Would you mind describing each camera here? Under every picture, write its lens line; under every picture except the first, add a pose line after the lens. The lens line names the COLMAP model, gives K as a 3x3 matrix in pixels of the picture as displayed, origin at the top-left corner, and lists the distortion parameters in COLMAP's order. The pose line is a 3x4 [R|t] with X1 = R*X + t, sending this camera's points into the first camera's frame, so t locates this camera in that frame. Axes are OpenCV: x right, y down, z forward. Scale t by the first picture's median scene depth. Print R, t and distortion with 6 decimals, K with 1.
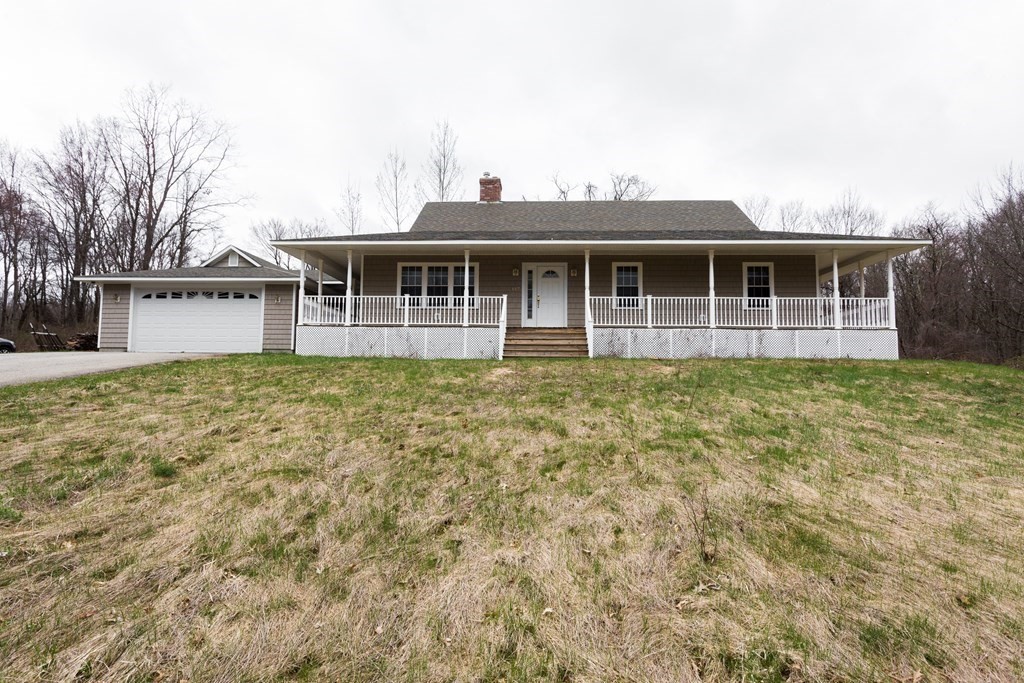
lens RADIAL K [[593.6, 0, 494.2], [0, 593.6, 366.9], [0, 0, 1]] dist [0.018944, 0.000513]
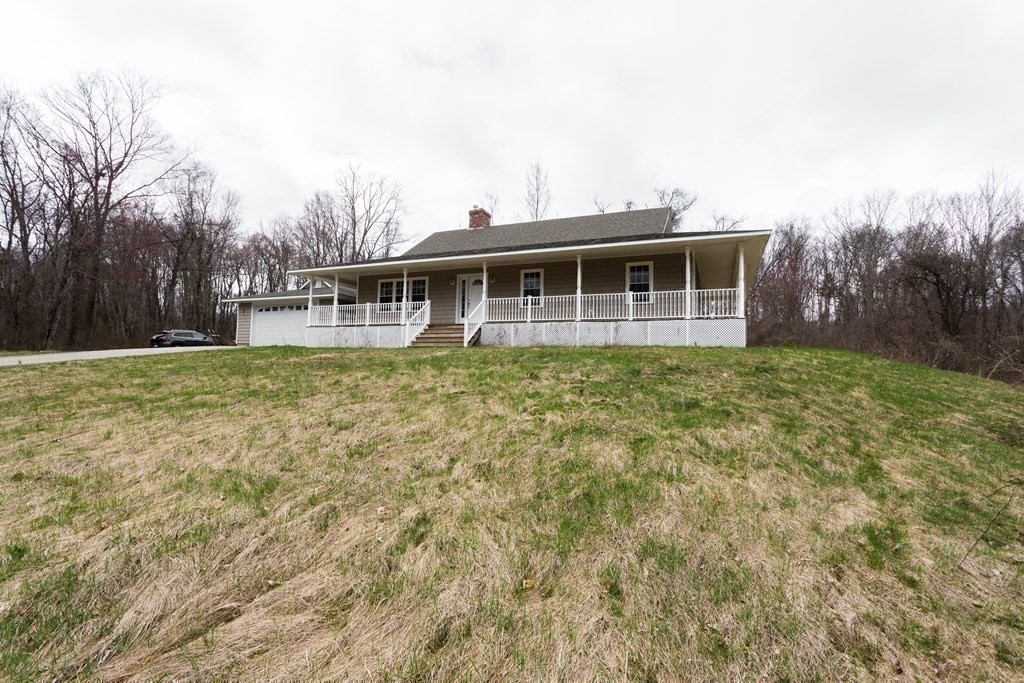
lens RADIAL K [[494.5, 0, 512.8], [0, 494.5, 341.4], [0, 0, 1]] dist [-0.006068, -0.000117]
pose [[0.920752, -0.010184, -0.390014, 0.565095], [0.001124, 0.999724, -0.023451, -0.001816], [0.390146, 0.021154, 0.920510, 0.039185]]
